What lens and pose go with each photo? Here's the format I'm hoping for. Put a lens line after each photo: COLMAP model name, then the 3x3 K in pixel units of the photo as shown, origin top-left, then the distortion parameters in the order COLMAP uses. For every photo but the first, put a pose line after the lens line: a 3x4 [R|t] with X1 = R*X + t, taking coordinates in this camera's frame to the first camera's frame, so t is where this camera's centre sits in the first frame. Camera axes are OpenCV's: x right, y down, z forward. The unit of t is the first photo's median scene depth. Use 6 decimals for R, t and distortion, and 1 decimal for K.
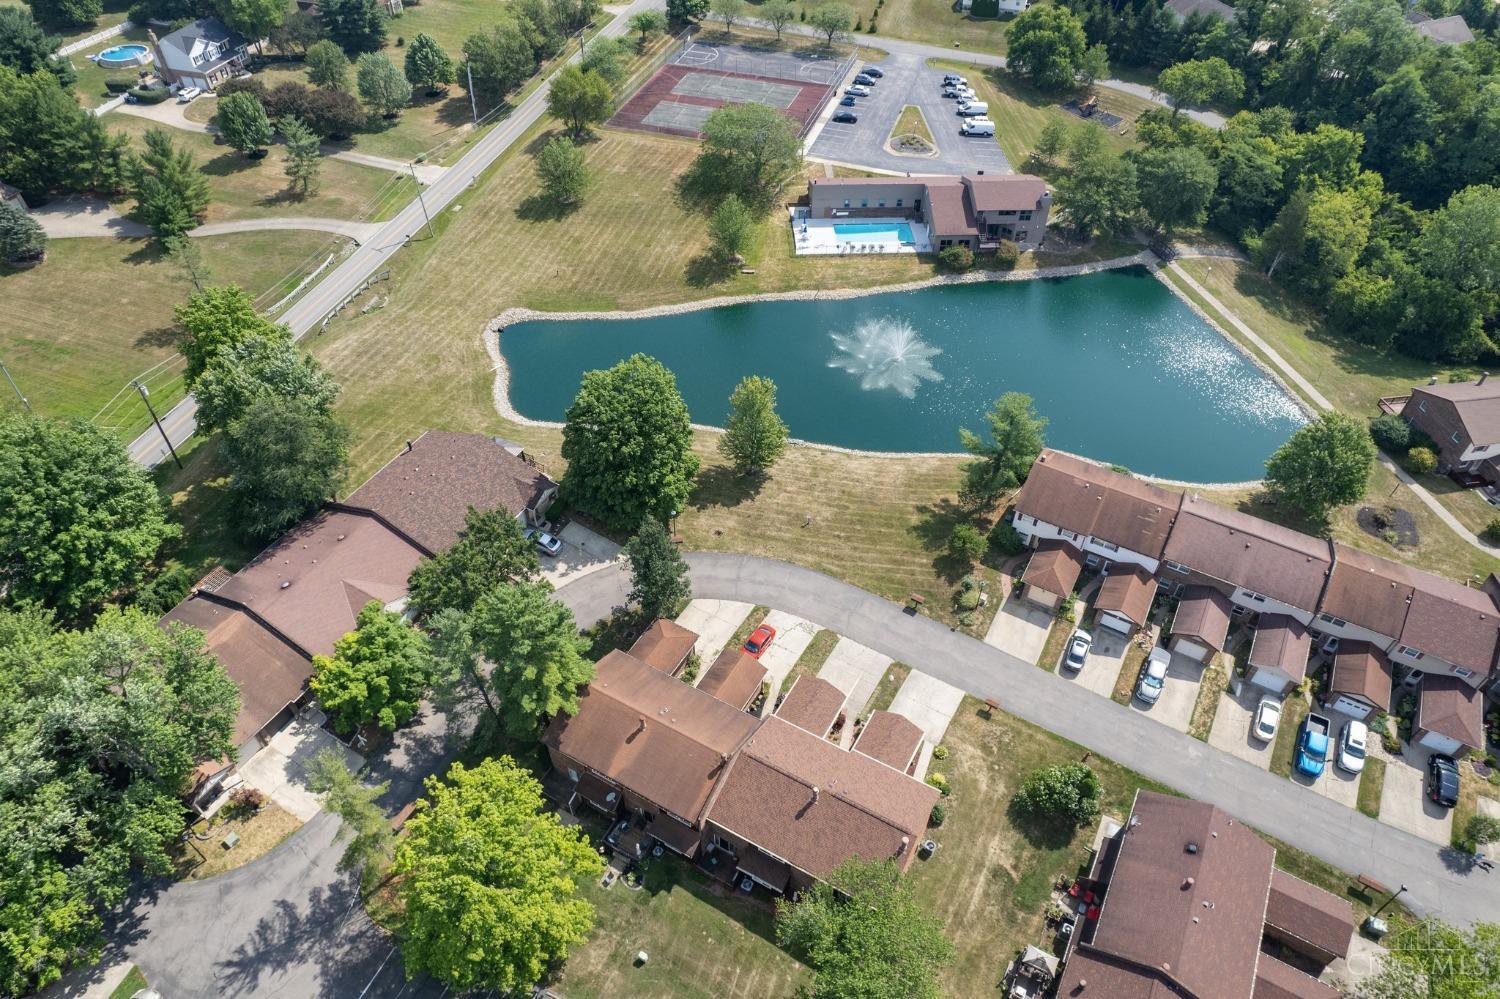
lens RADIAL K [[957.5, 0, 742.7], [0, 957.5, 491.4], [0, 0, 1]] dist [-0.067521, 0.059814]
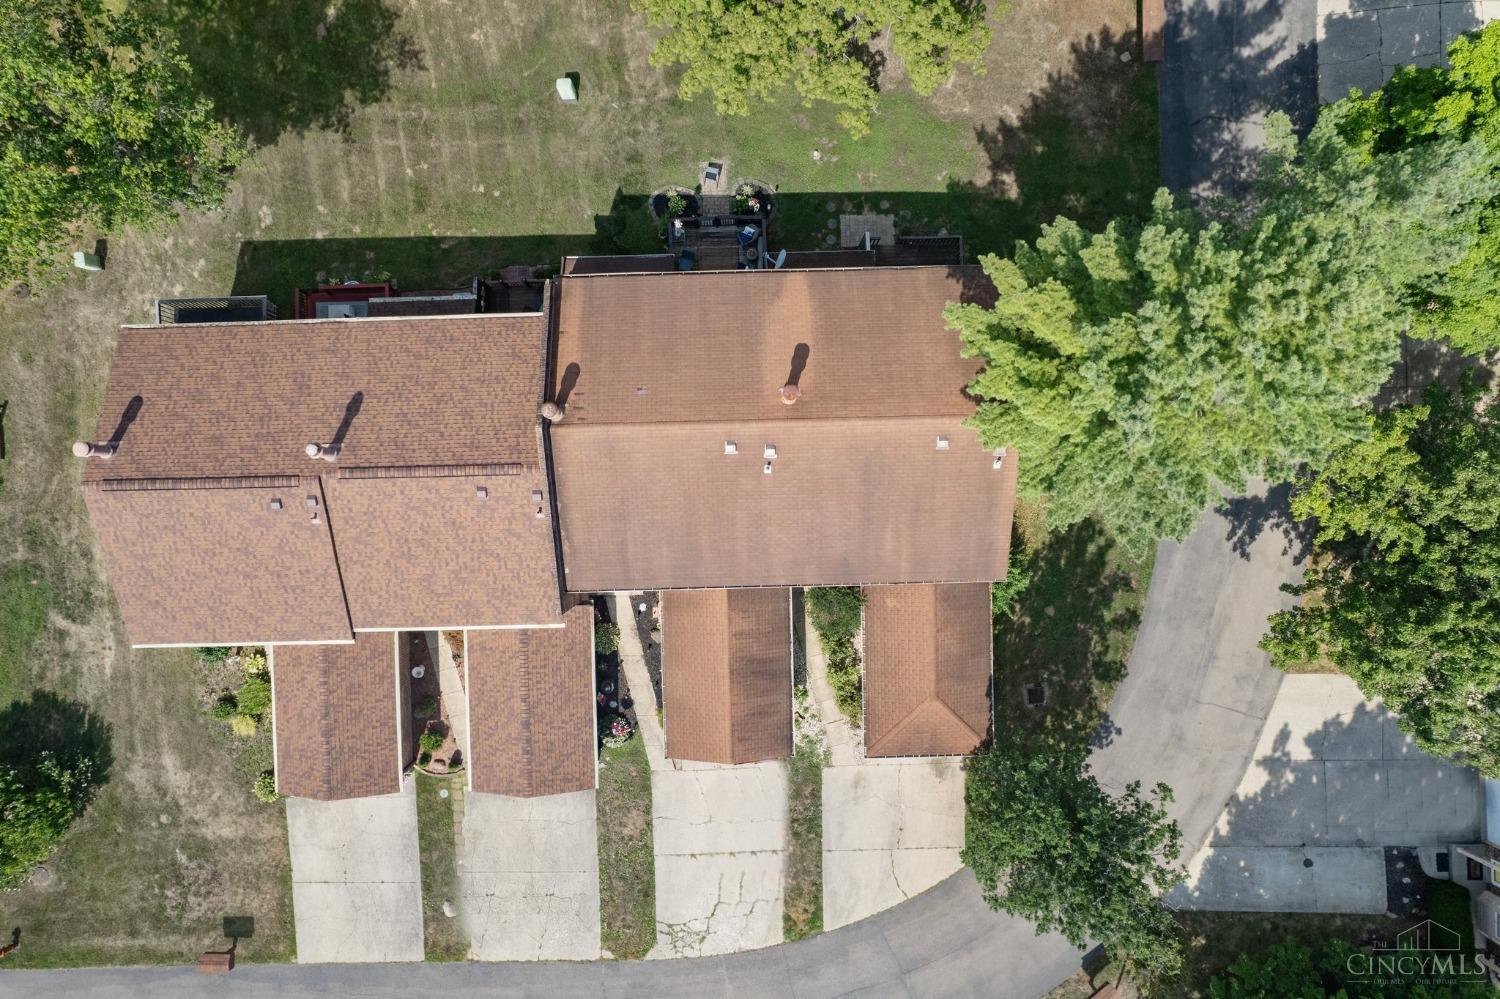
lens RADIAL K [[957.5, 0, 742.7], [0, 957.5, 491.4], [0, 0, 1]] dist [-0.067521, 0.059814]
pose [[-0.855286, 0.518156, 0.000259, -0.058399], [-0.366613, -0.605497, 0.706377, -0.042136], [0.366170, 0.604059, 0.707836, 0.641261]]
